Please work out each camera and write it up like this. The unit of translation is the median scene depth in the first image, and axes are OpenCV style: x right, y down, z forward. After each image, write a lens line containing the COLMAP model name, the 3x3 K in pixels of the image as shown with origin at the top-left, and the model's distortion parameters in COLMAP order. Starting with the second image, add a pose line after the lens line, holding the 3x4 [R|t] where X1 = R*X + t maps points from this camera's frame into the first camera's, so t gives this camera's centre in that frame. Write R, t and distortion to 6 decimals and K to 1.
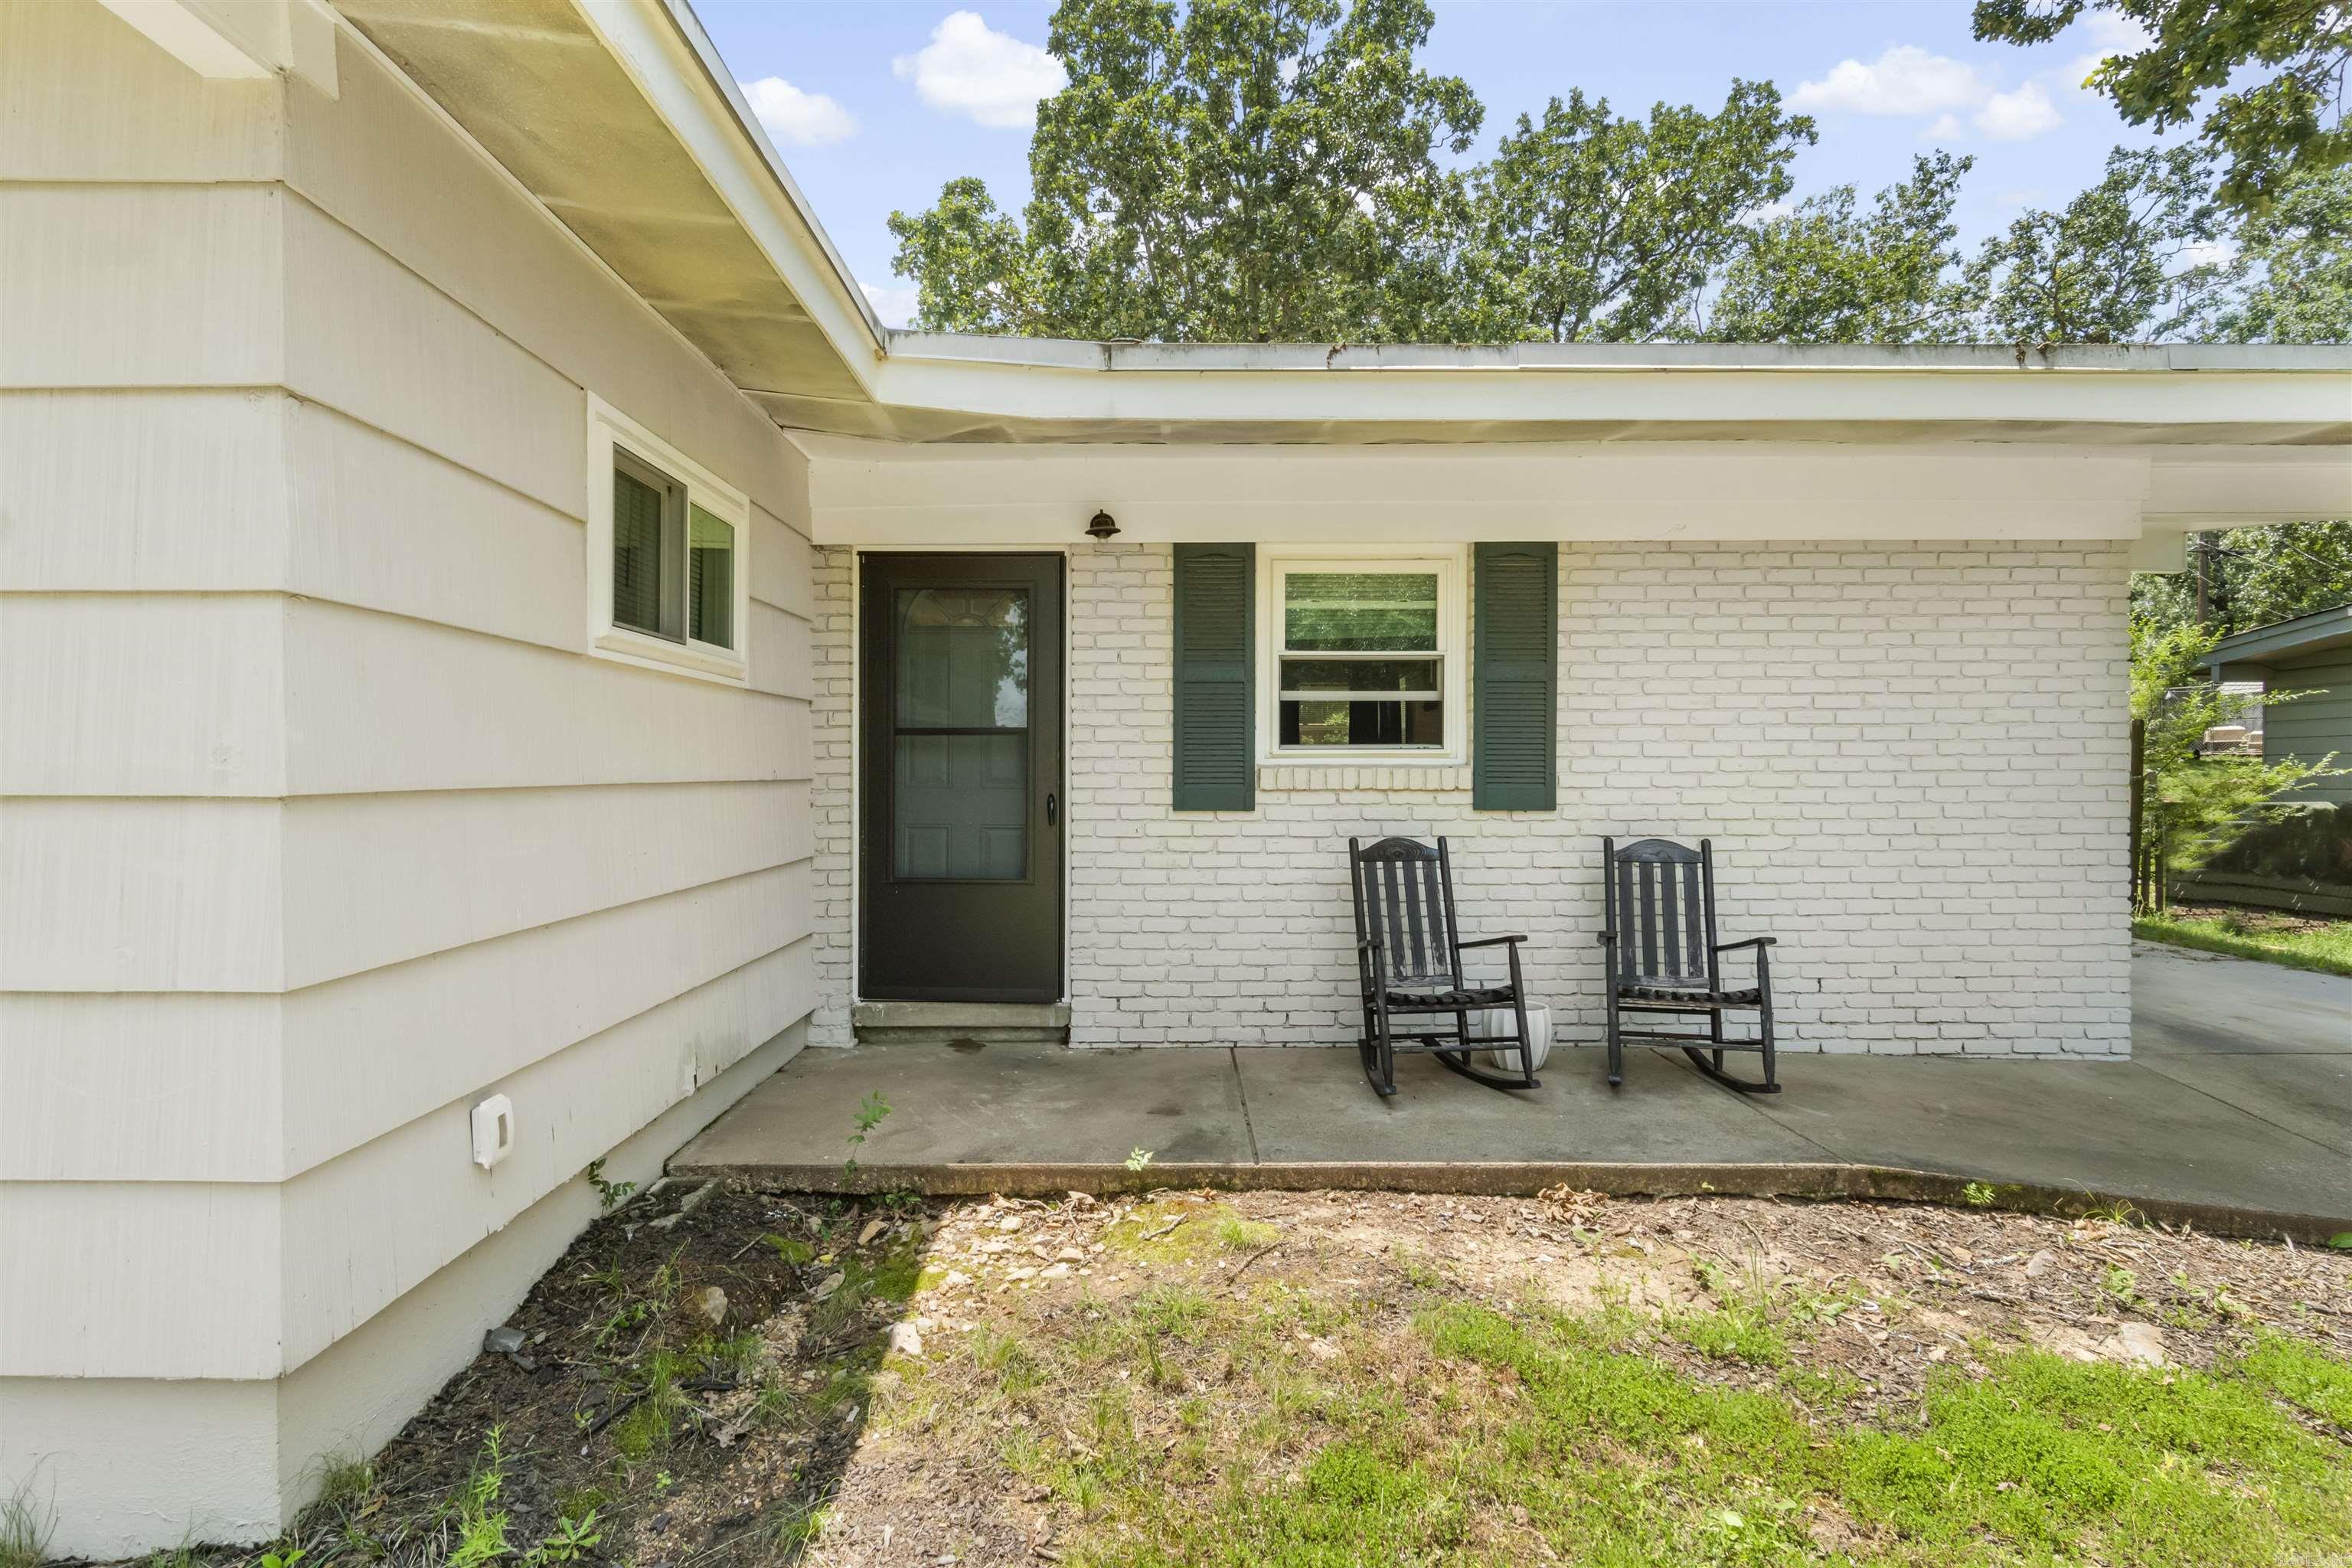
lens RADIAL K [[1164.8, 0, 1165.7], [0, 1164.8, 774.6], [0, 0, 1]] dist [0.002318, 0.000184]
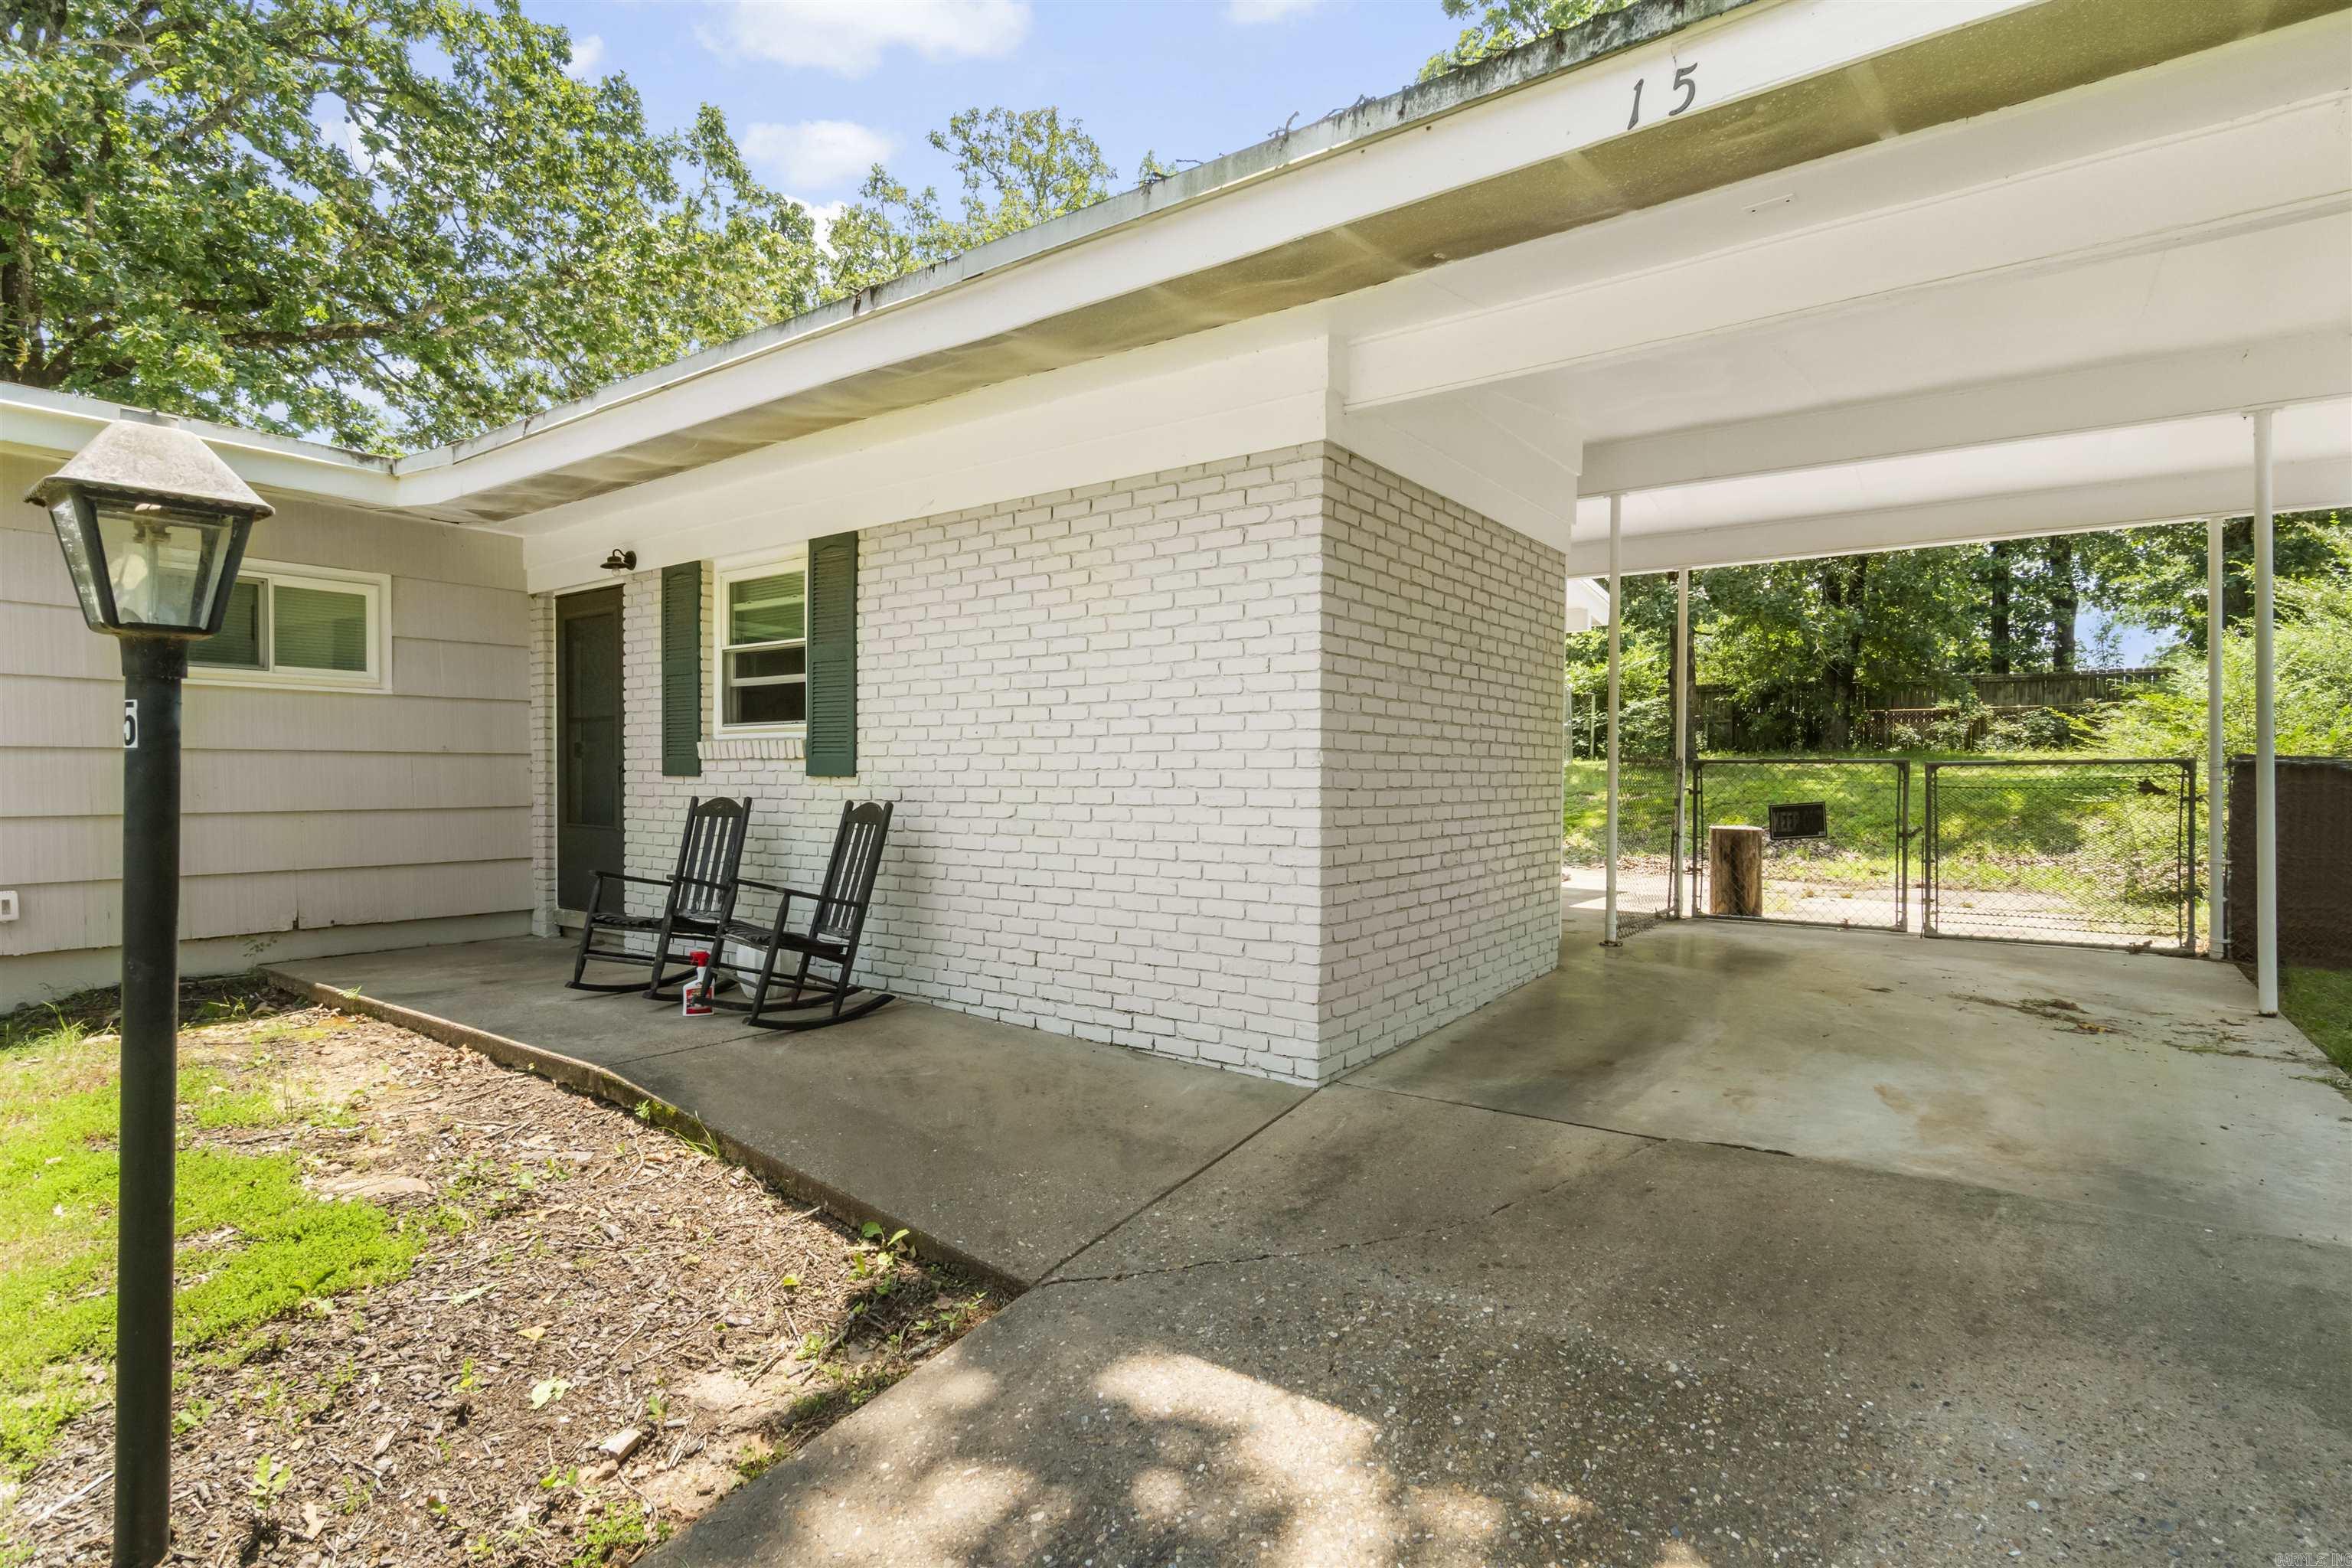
lens RADIAL K [[1177.5, 0, 1176.0], [0, 1177.5, 799.6], [0, 0, 1]] dist [0.002278, 0.000272]
pose [[0.802992, 0.014519, -0.595812, 1.237042], [-0.003546, 0.999802, 0.019584, 0.029254], [0.595979, -0.013613, 0.802885, 0.288931]]
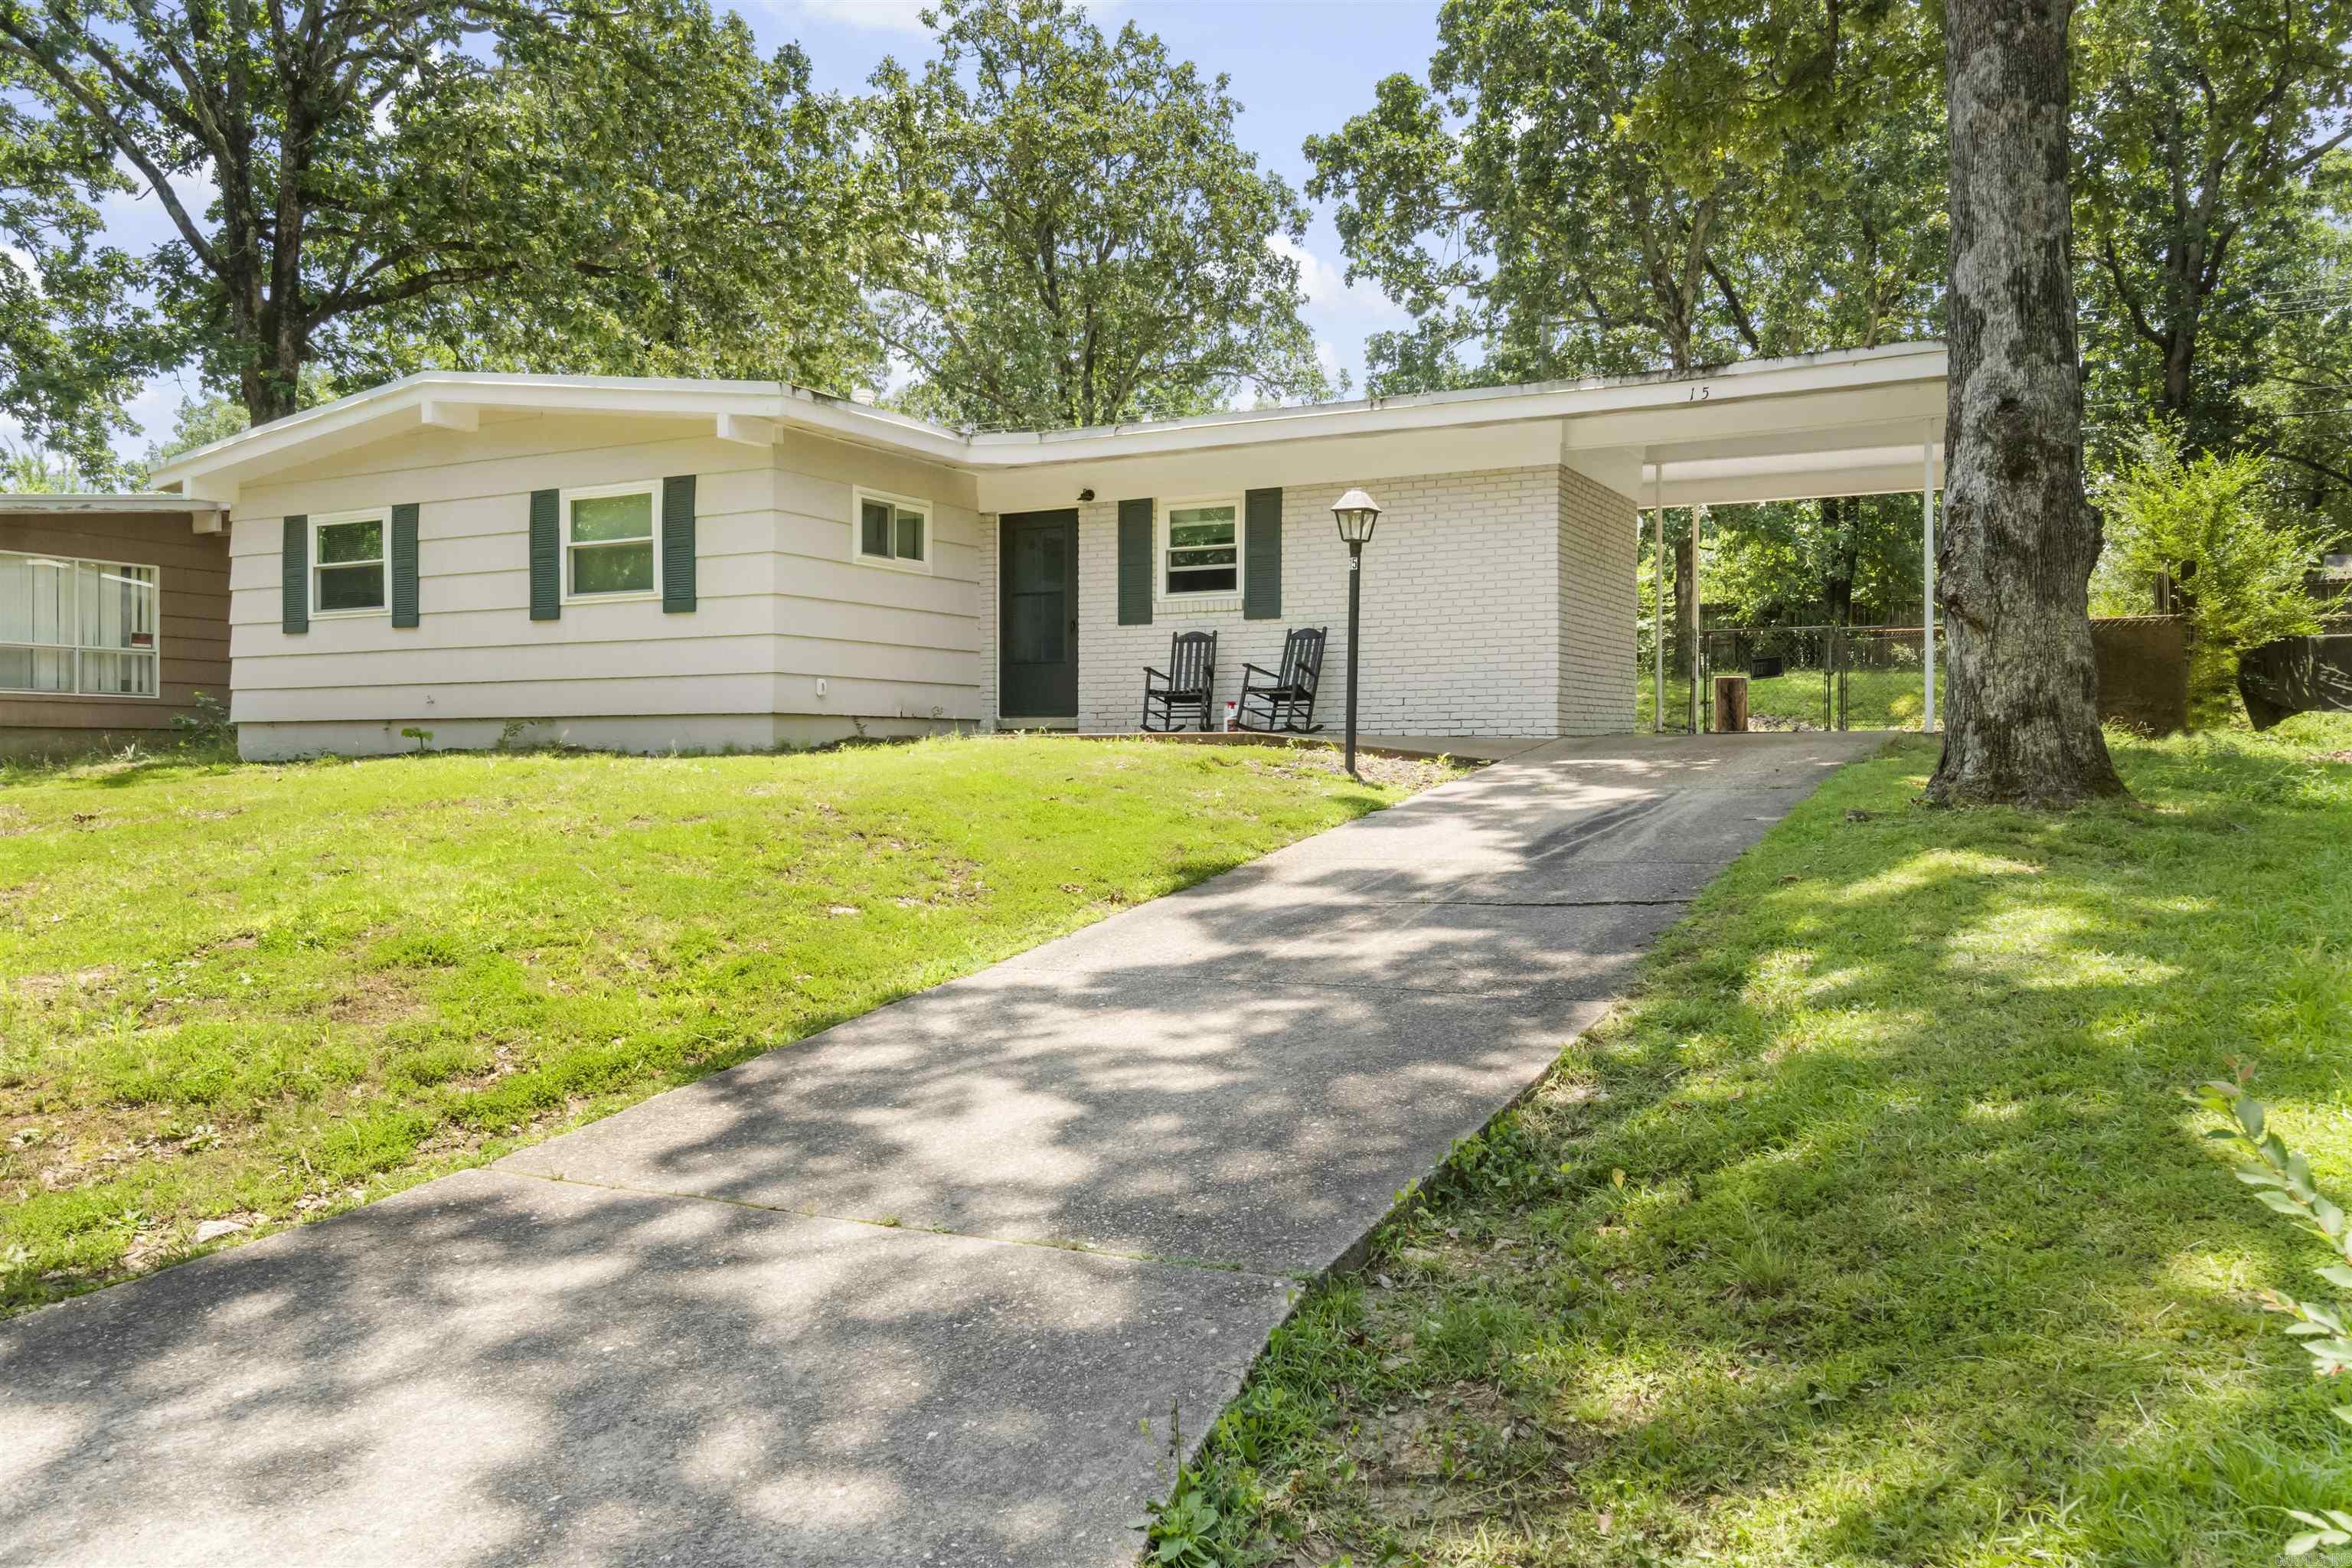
lens RADIAL K [[1847.7, 0, 1176.0], [0, 1847.7, 784.0], [0, 0, 1]] dist [0.007882, 0.000187]
pose [[0.879811, 0.003308, -0.475312, 1.718821], [0.001444, 0.999953, 0.009632, 0.290390], [0.475321, -0.009161, 0.879765, -1.954192]]
